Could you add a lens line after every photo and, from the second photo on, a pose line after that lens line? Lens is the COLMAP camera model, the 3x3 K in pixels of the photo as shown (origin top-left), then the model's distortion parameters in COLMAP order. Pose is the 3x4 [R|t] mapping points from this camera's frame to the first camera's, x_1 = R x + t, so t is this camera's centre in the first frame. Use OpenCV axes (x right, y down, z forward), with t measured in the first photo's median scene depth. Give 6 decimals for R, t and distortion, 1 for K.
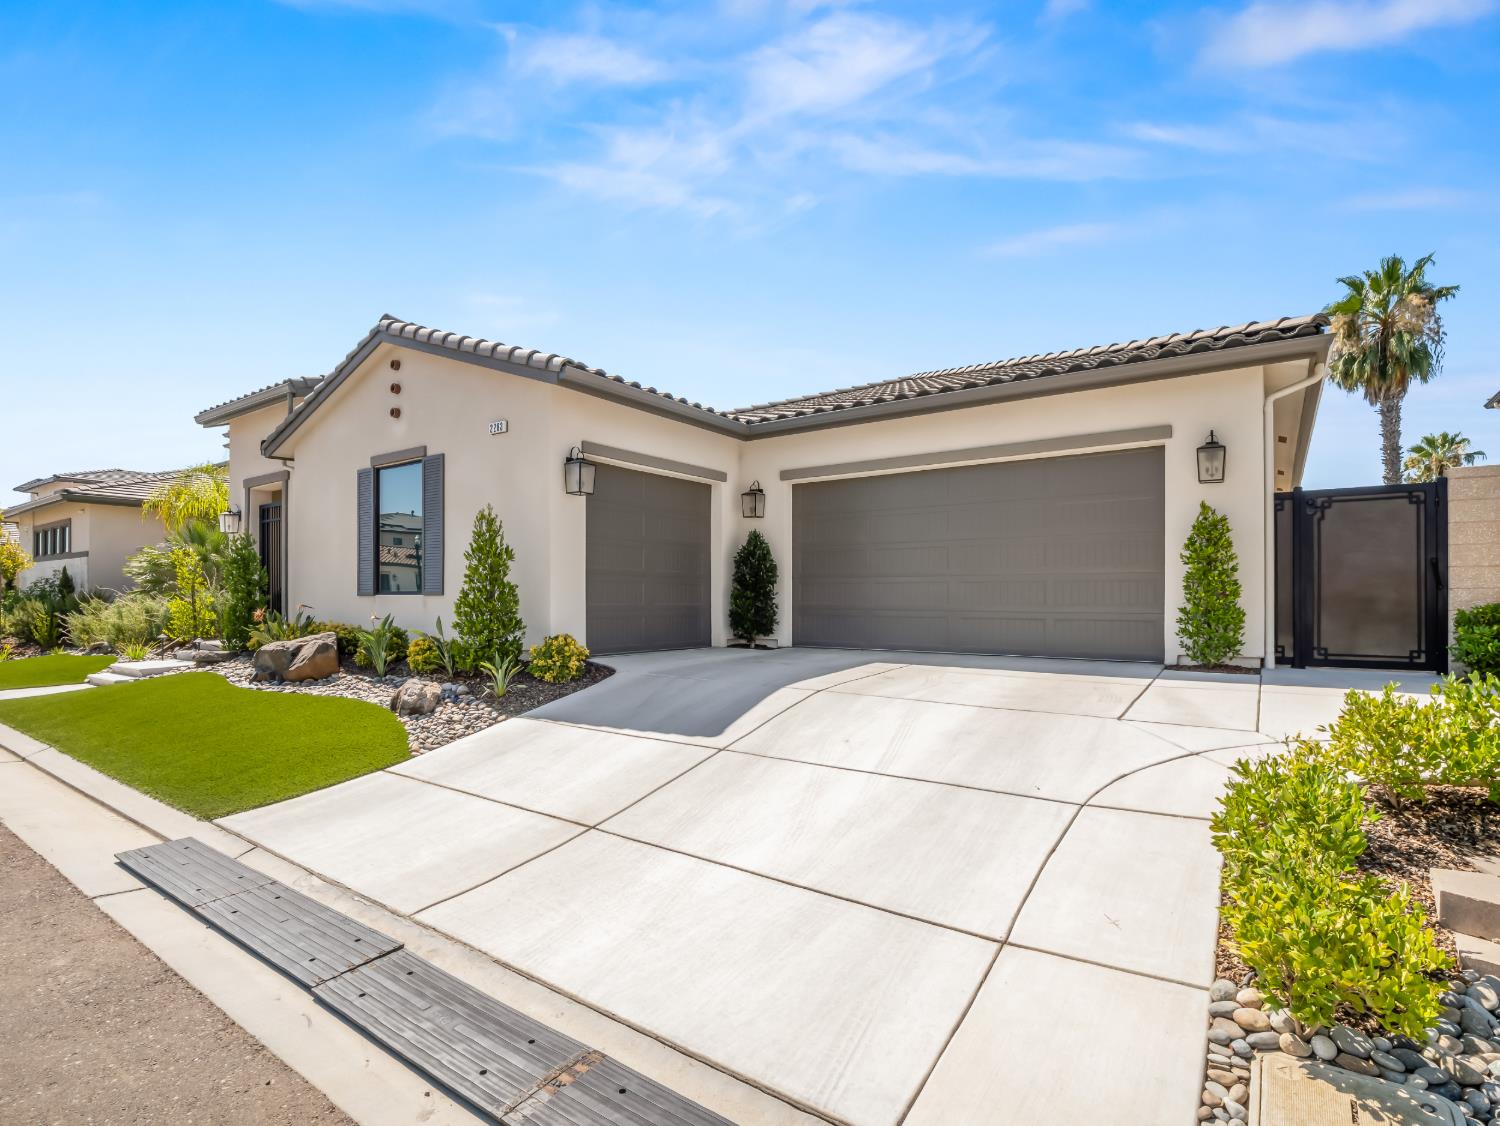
lens RADIAL K [[732.5, 0, 745.7], [0, 732.5, 568.8], [0, 0, 1]] dist [-0.008051, -0.001068]
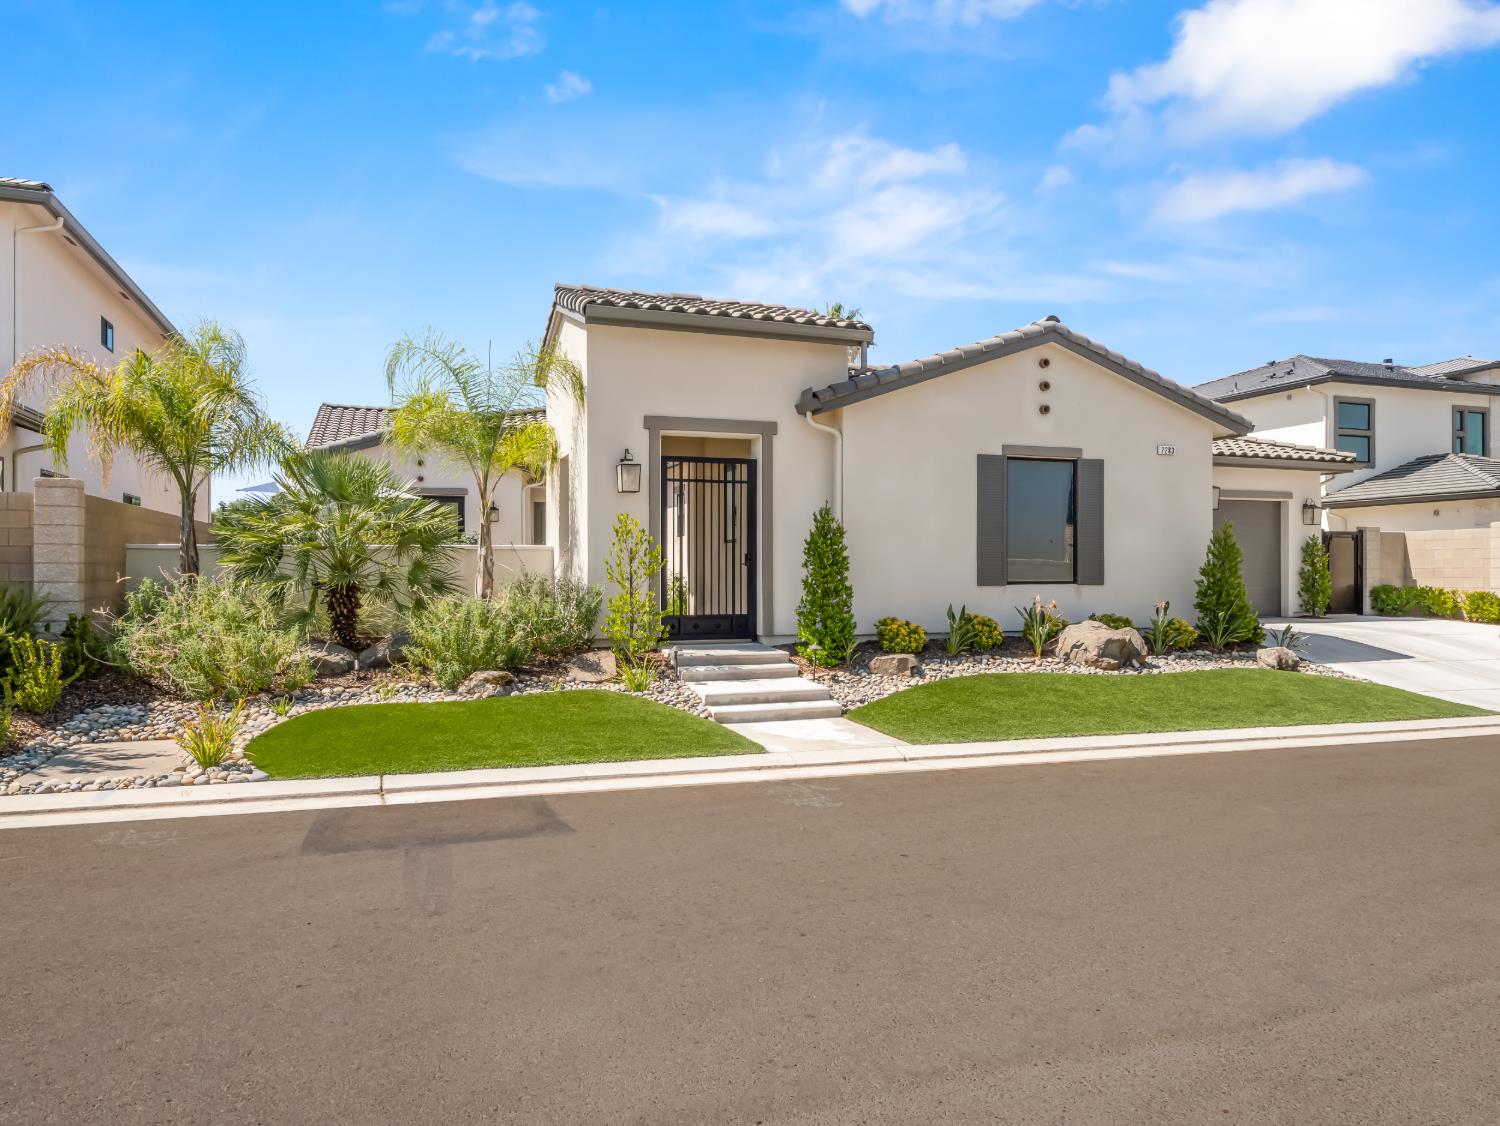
lens RADIAL K [[958.4, 0, 722.9], [0, 958.4, 561.8], [0, 0, 1]] dist [0.000440, 0.000570]
pose [[0.599237, 0.008255, 0.800529, -1.983164], [-0.033525, 0.999328, 0.014790, -0.002249], [-0.799870, -0.035701, 0.599111, 0.584282]]
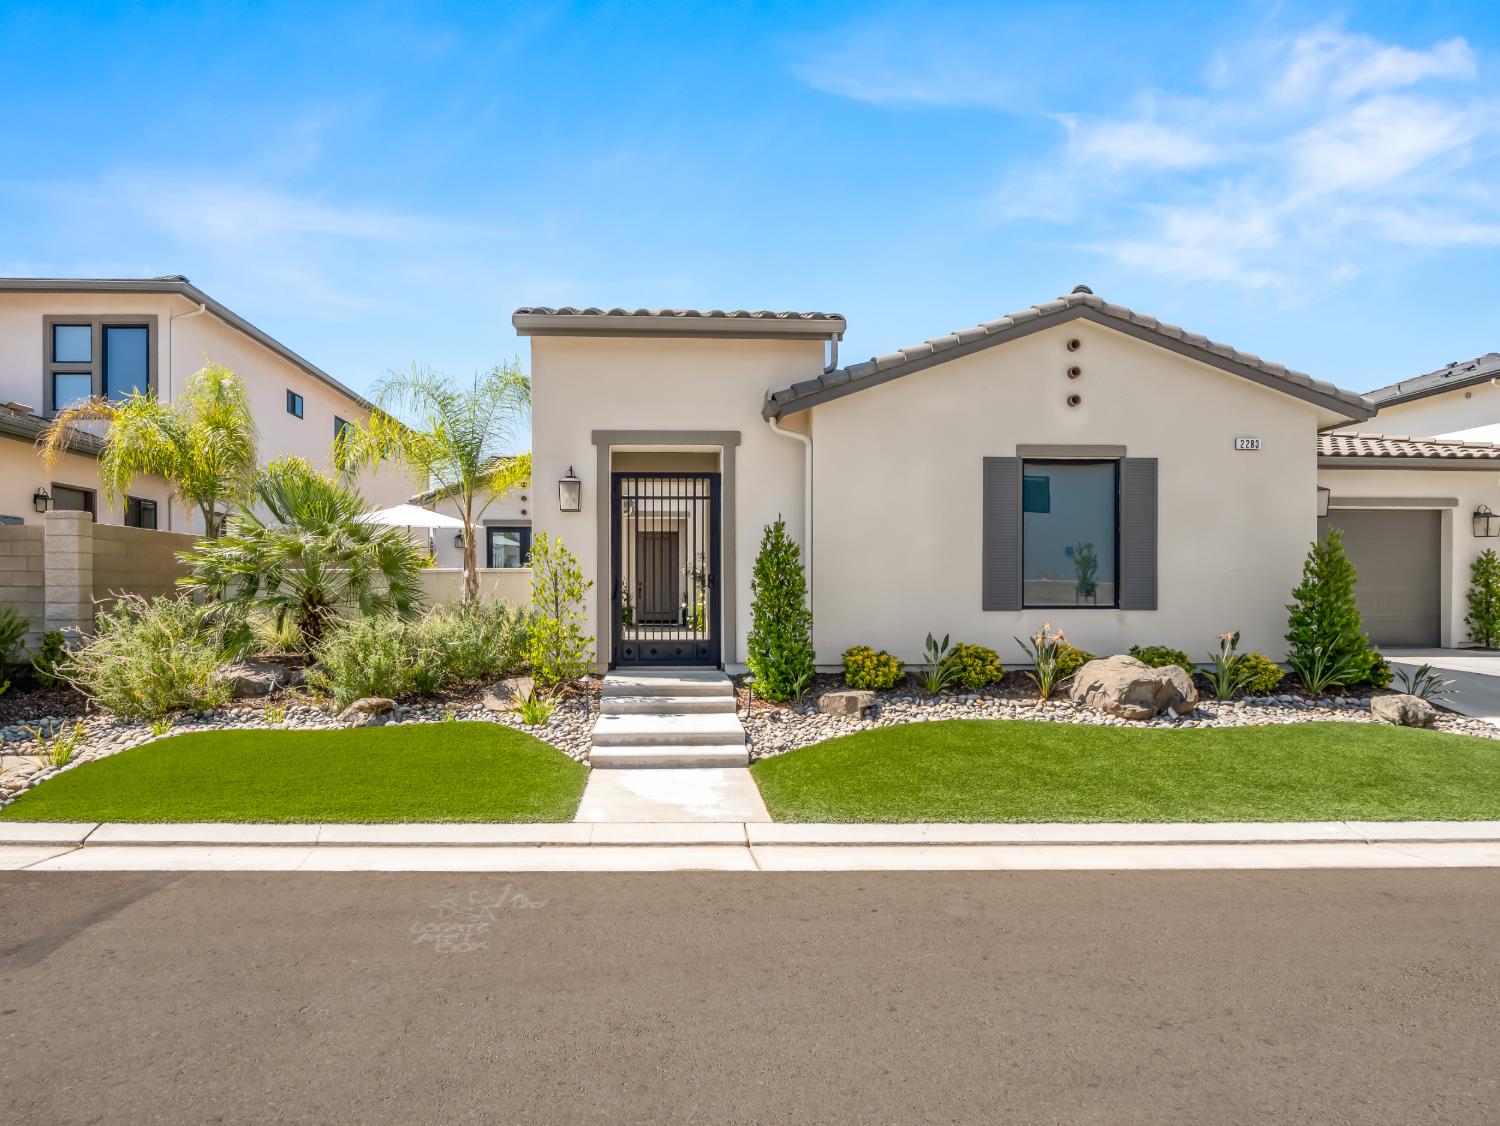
lens RADIAL K [[766.9, 0, 689.0], [0, 766.9, 592.7], [0, 0, 1]] dist [-0.004432, -0.008626]
pose [[0.801462, -0.000459, 0.598045, -1.497630], [-0.025433, 0.999069, 0.034849, -0.005477], [-0.597505, -0.043140, 0.800704, 0.576328]]
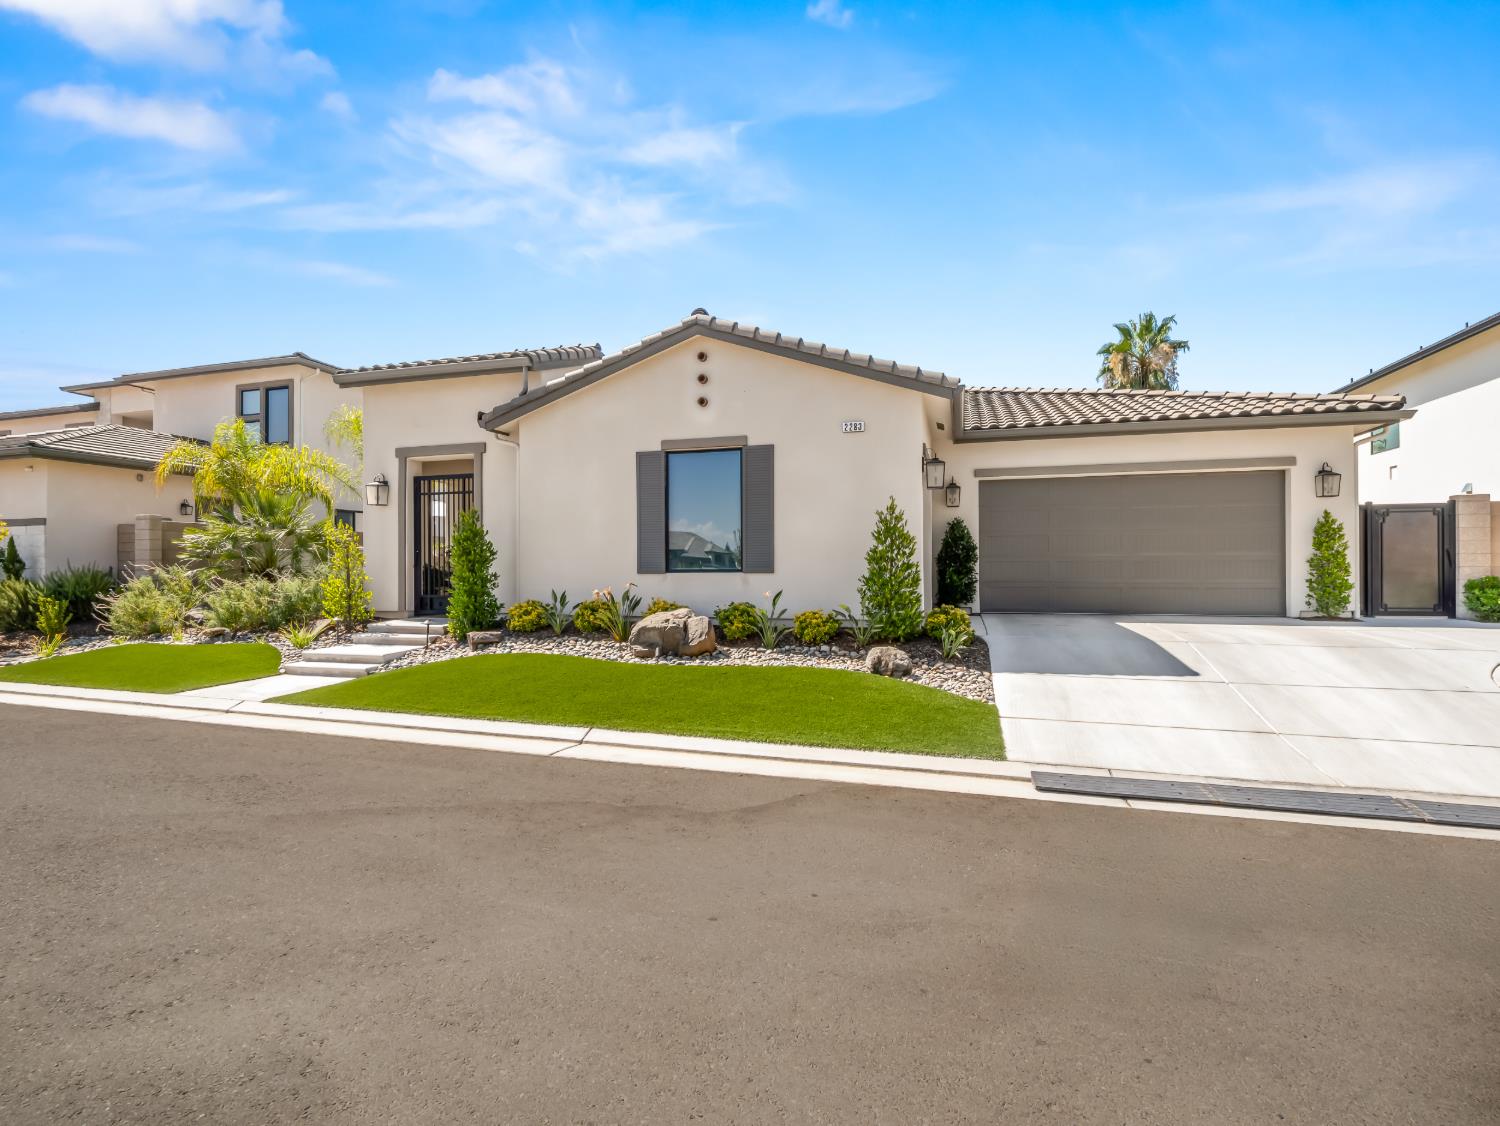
lens RADIAL K [[701.6, 0, 750.0], [0, 701.6, 563.0], [0, 0, 1]] dist [-0.006112, -0.000085]
pose [[0.945529, -0.001782, 0.325532, -0.804432], [-0.009543, 0.999404, 0.033190, -0.014497], [-0.325397, -0.034488, 0.944948, 0.005063]]
